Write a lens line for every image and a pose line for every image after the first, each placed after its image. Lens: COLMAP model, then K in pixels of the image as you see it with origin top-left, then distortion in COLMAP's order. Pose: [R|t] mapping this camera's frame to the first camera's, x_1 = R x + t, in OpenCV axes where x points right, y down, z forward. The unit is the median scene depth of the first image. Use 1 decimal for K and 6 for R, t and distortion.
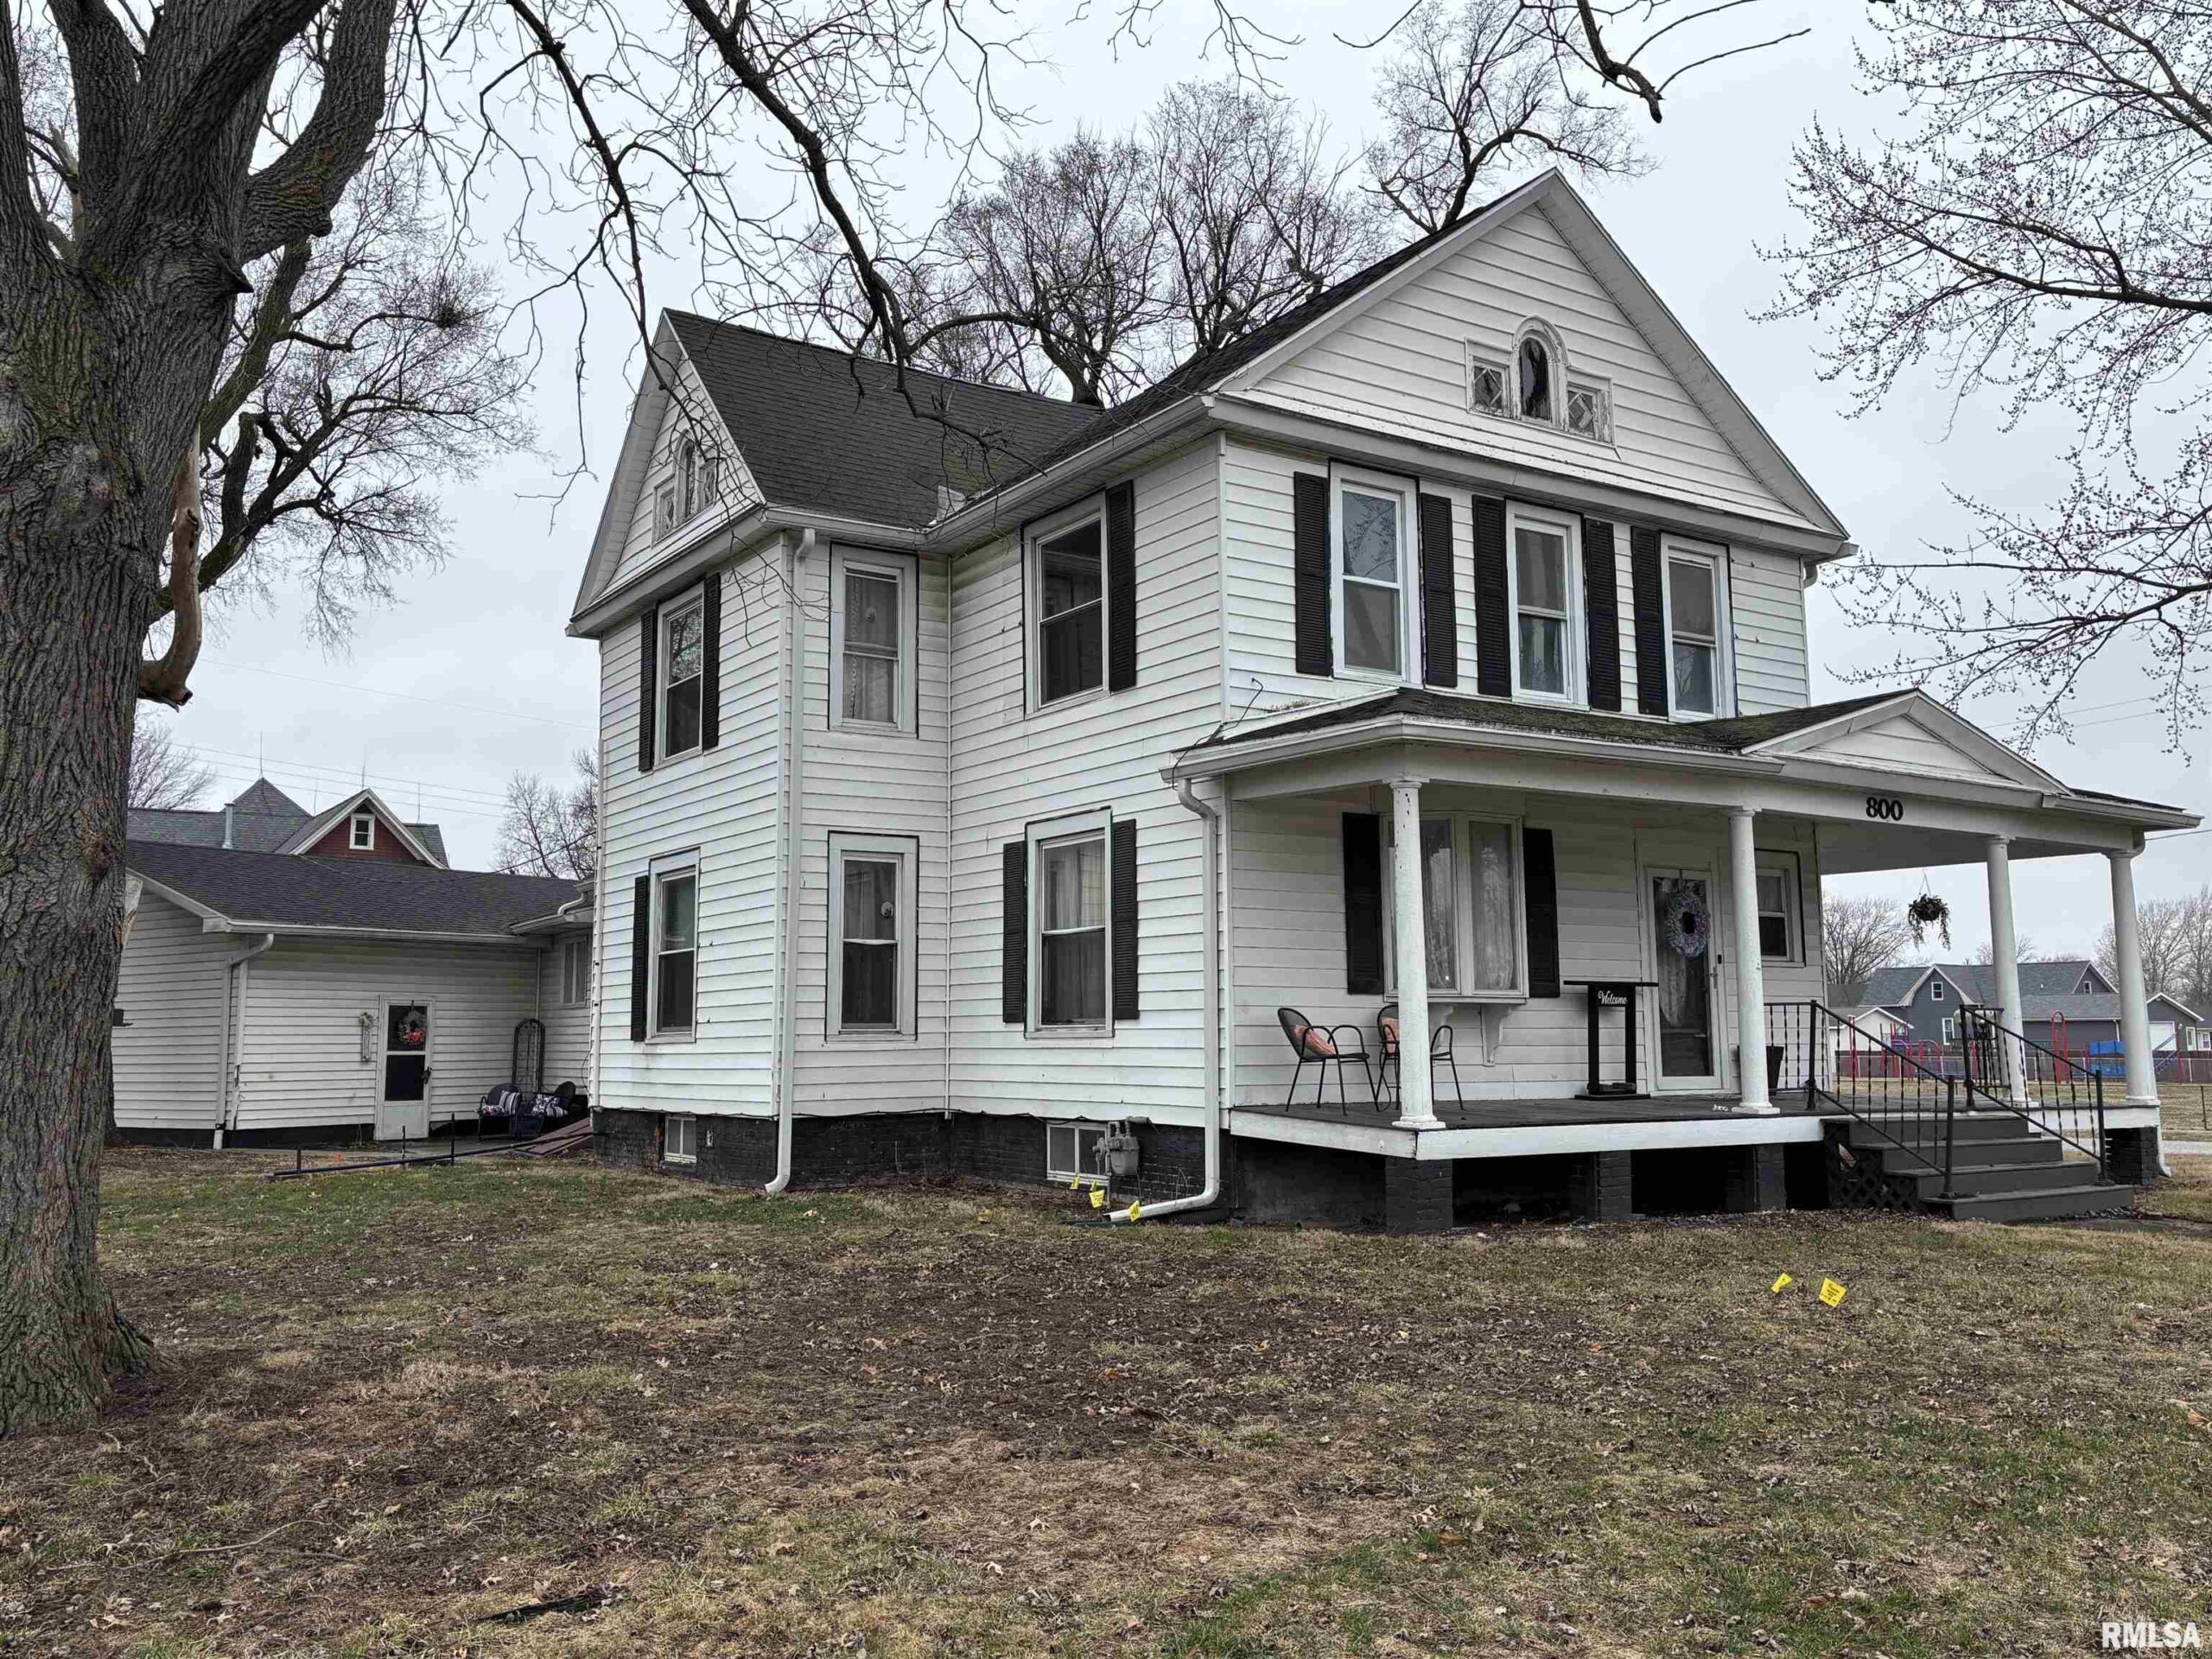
lens RADIAL K [[1771.8, 0, 1113.6], [0, 1771.8, 816.4], [0, 0, 1]] dist [0.016735, -0.010999]
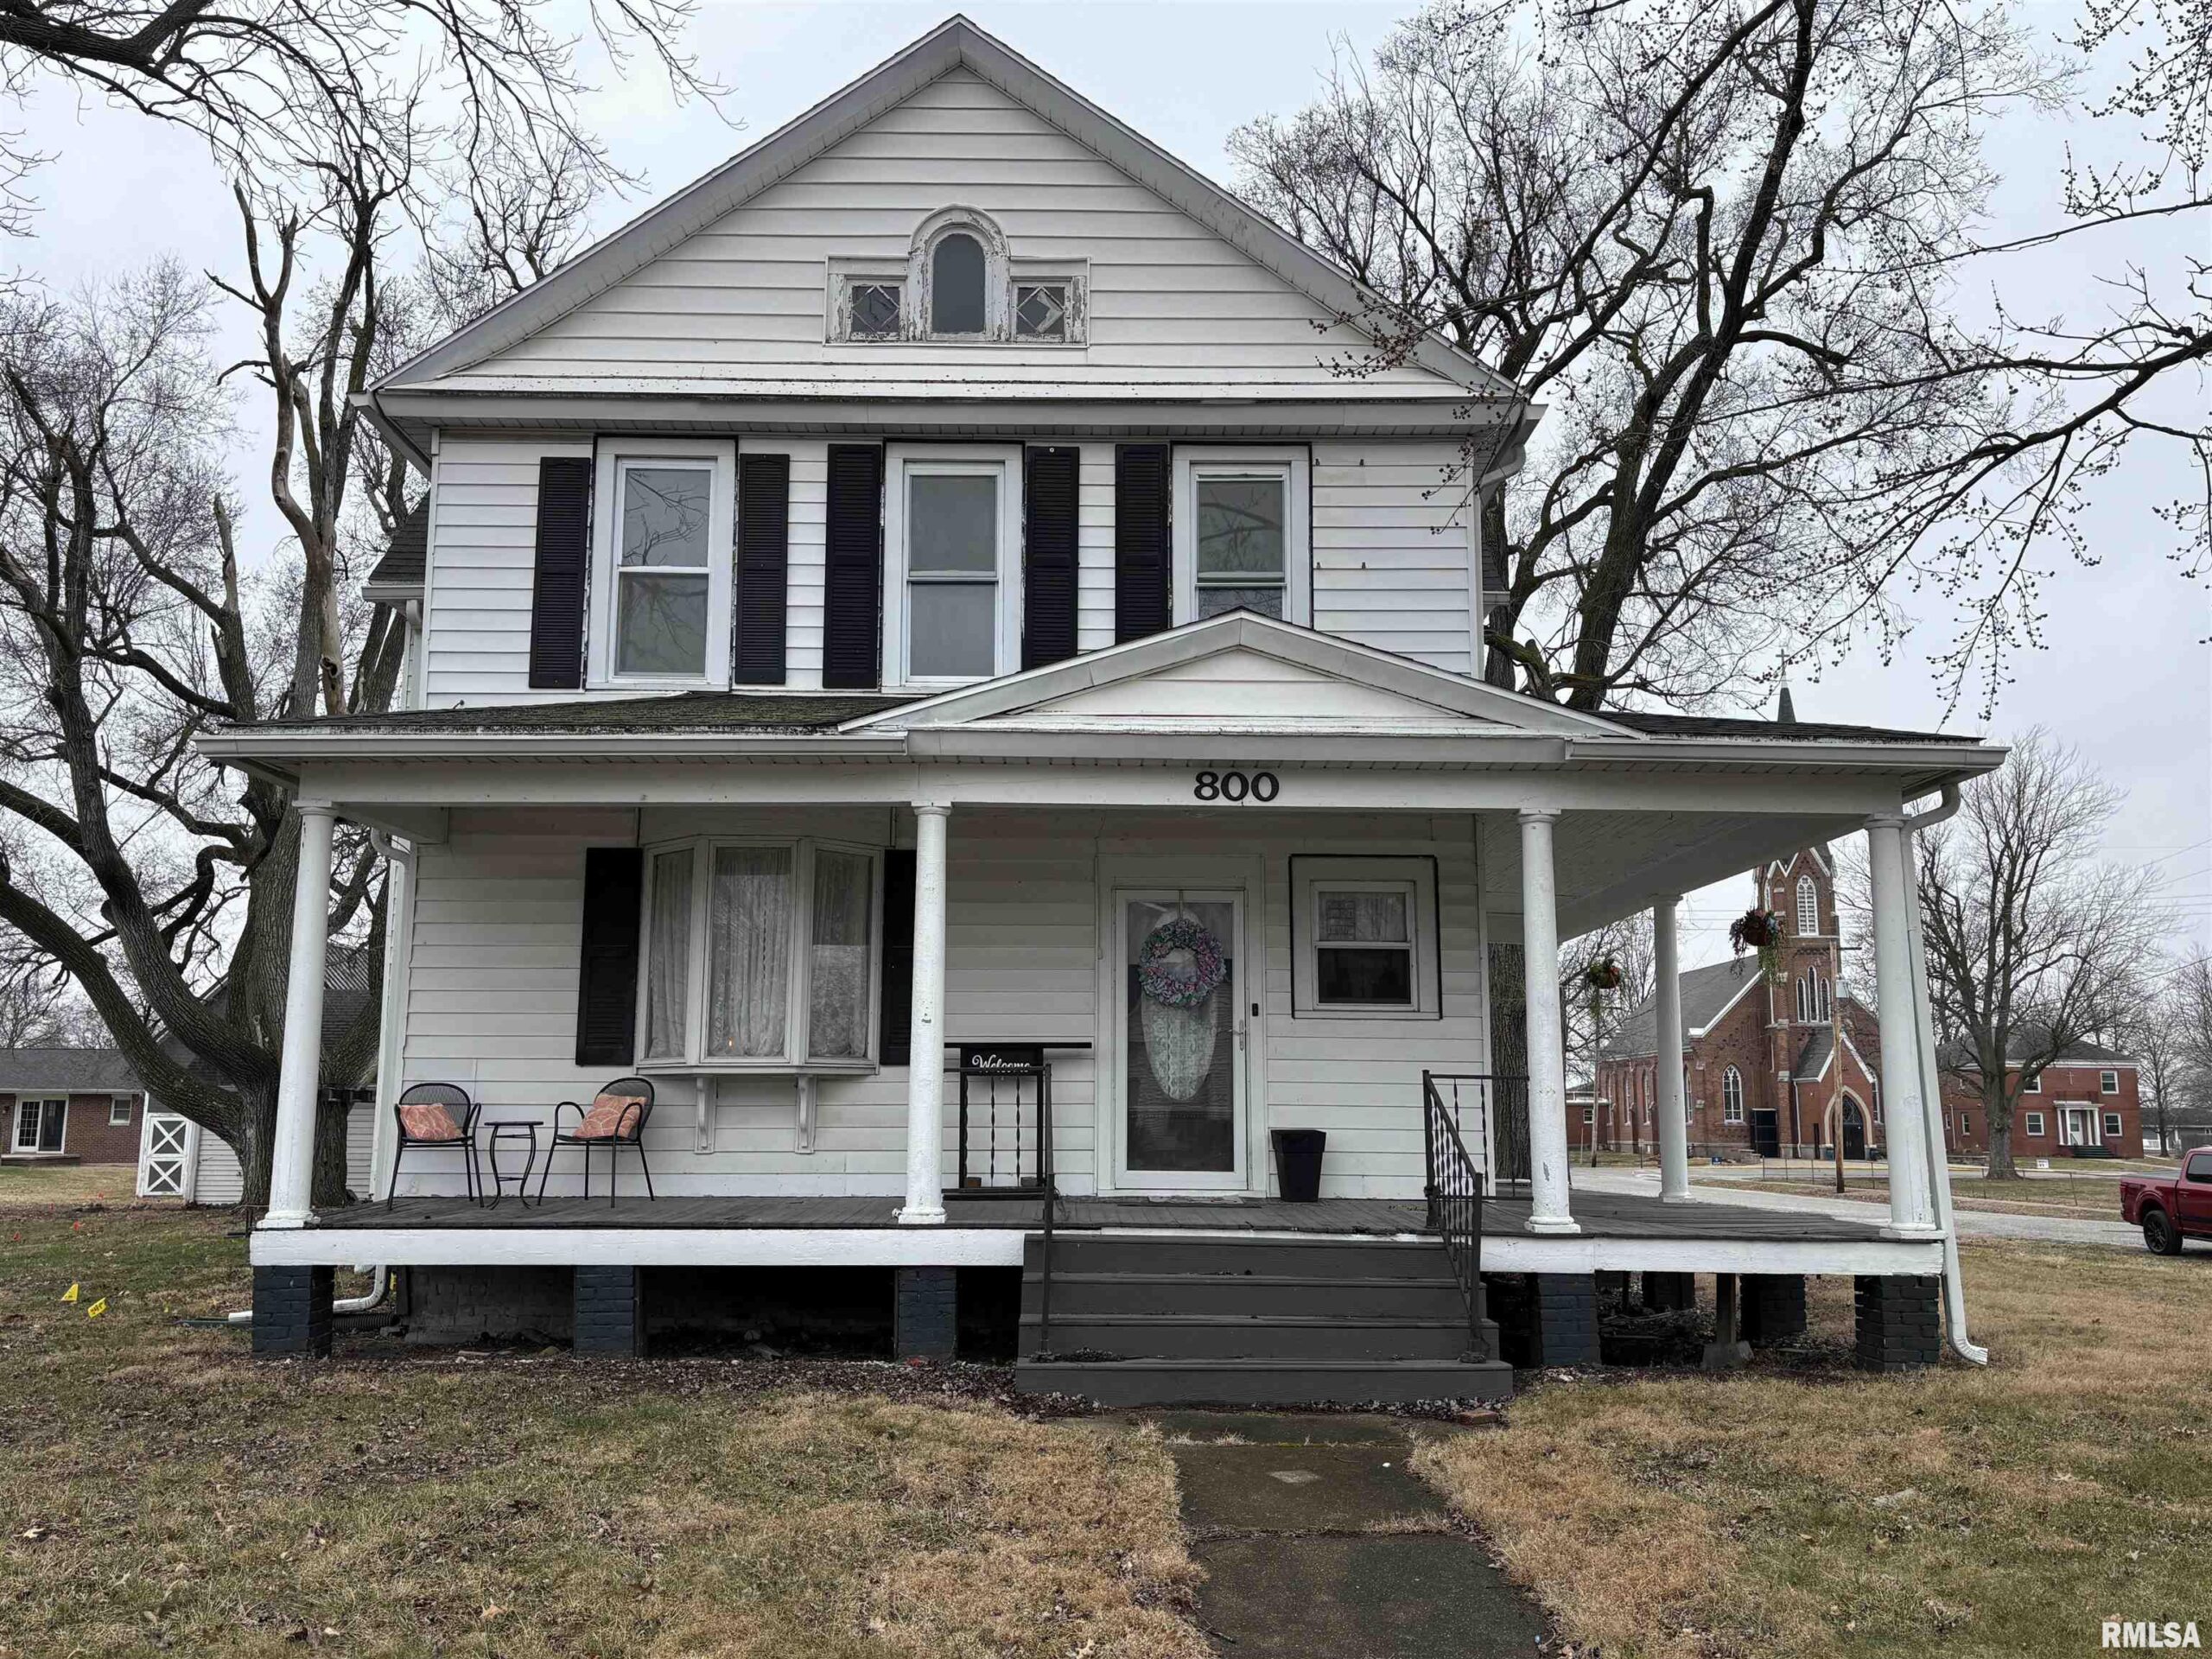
lens RADIAL K [[1771.8, 0, 1106.7], [0, 1771.8, 851.0], [0, 0, 1]] dist [0.016735, -0.010999]
pose [[0.862114, -0.071048, -0.501709, 0.715418], [0.059437, 0.997465, -0.039119, 0.043720], [0.503217, 0.003905, 0.864151, 0.371418]]
